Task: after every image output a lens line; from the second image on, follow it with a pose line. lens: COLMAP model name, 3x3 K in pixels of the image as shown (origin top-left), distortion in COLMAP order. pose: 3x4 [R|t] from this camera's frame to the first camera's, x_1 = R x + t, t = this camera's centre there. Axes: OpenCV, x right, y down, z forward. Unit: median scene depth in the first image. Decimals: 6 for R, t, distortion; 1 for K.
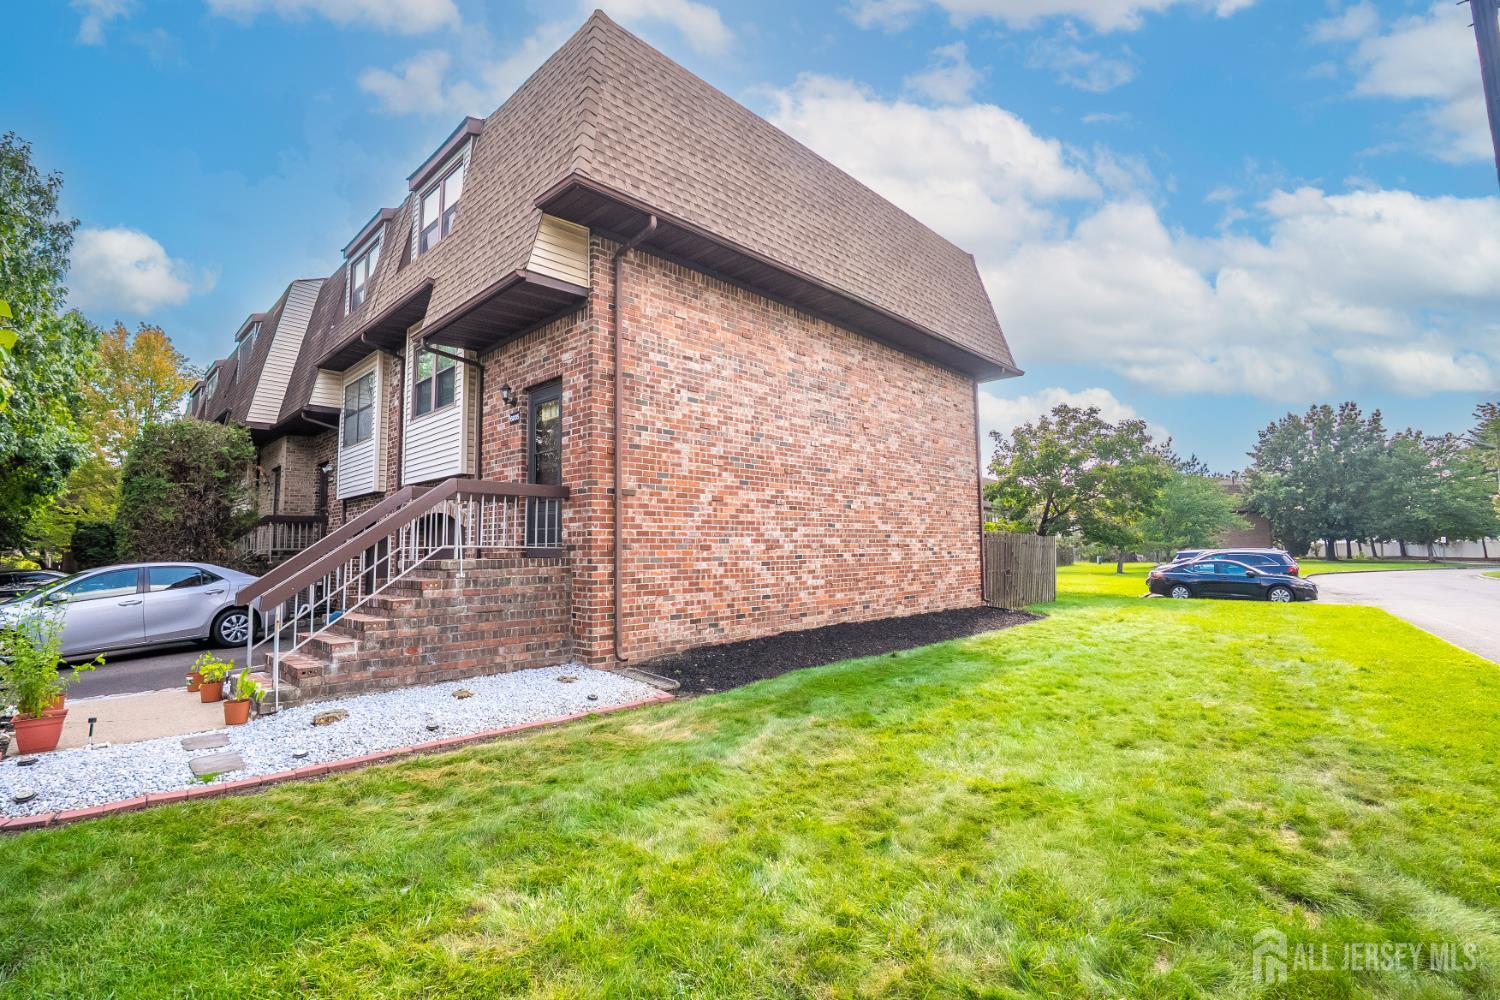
lens RADIAL K [[690.6, 0, 750.0], [0, 690.6, 500.0], [0, 0, 1]] dist [-0.067243, 0.027501]
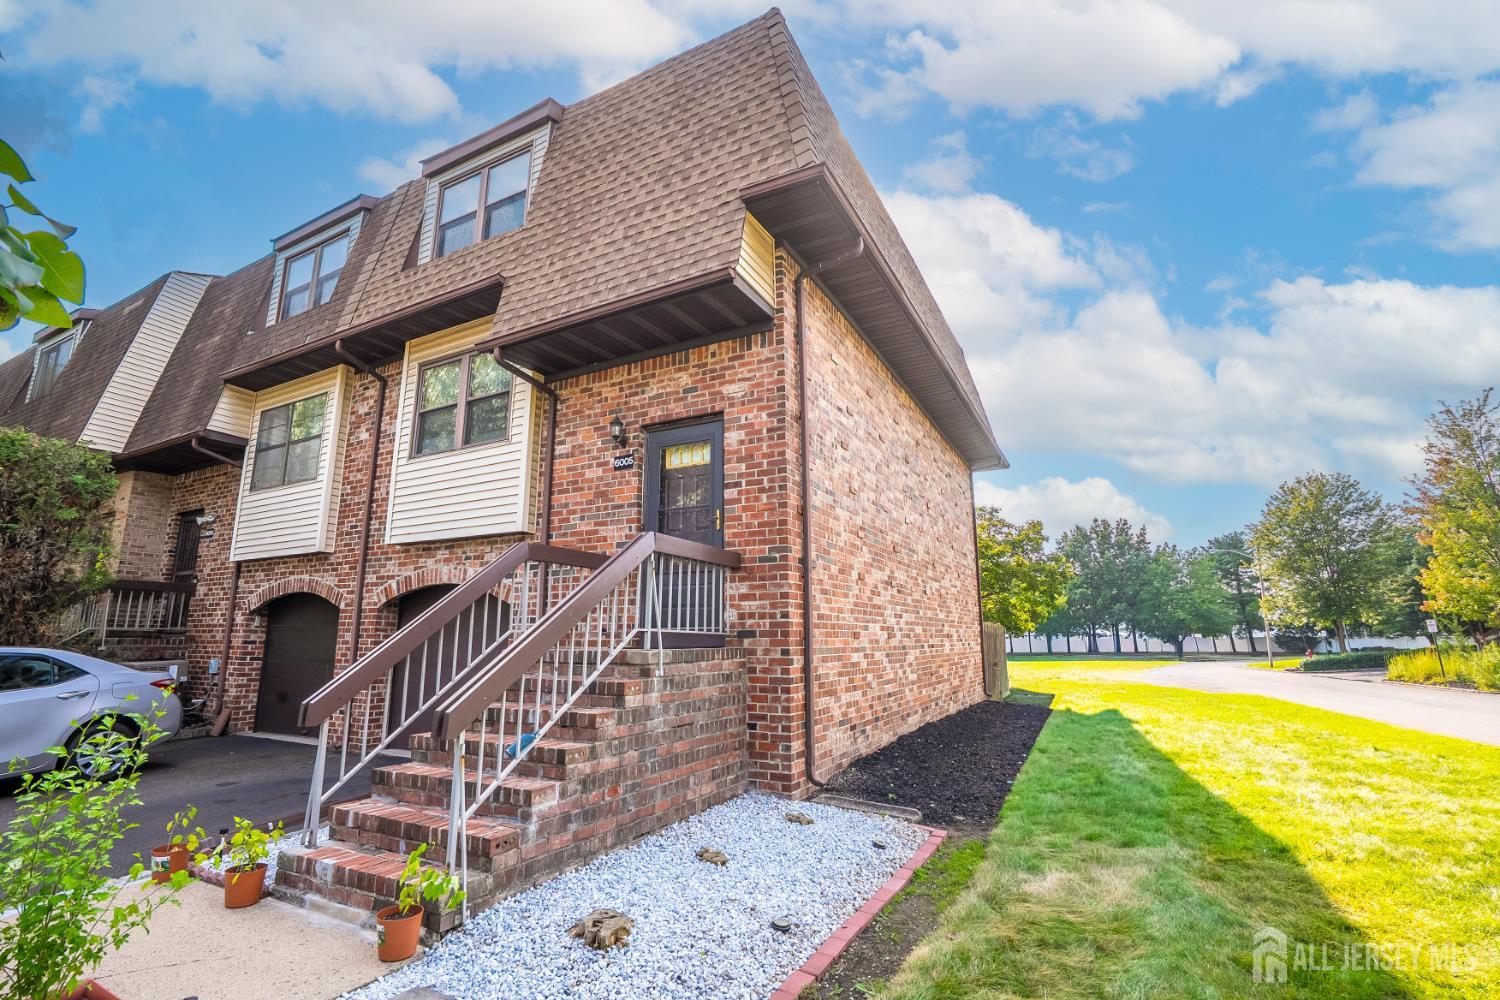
lens RADIAL K [[690.6, 0, 750.0], [0, 690.6, 500.0], [0, 0, 1]] dist [-0.067243, 0.027501]
pose [[0.961023, 0.065459, 0.268609, -0.450236], [-0.029902, 0.990477, -0.134392, 0.024208], [-0.274848, 0.121122, 0.953828, 0.249132]]
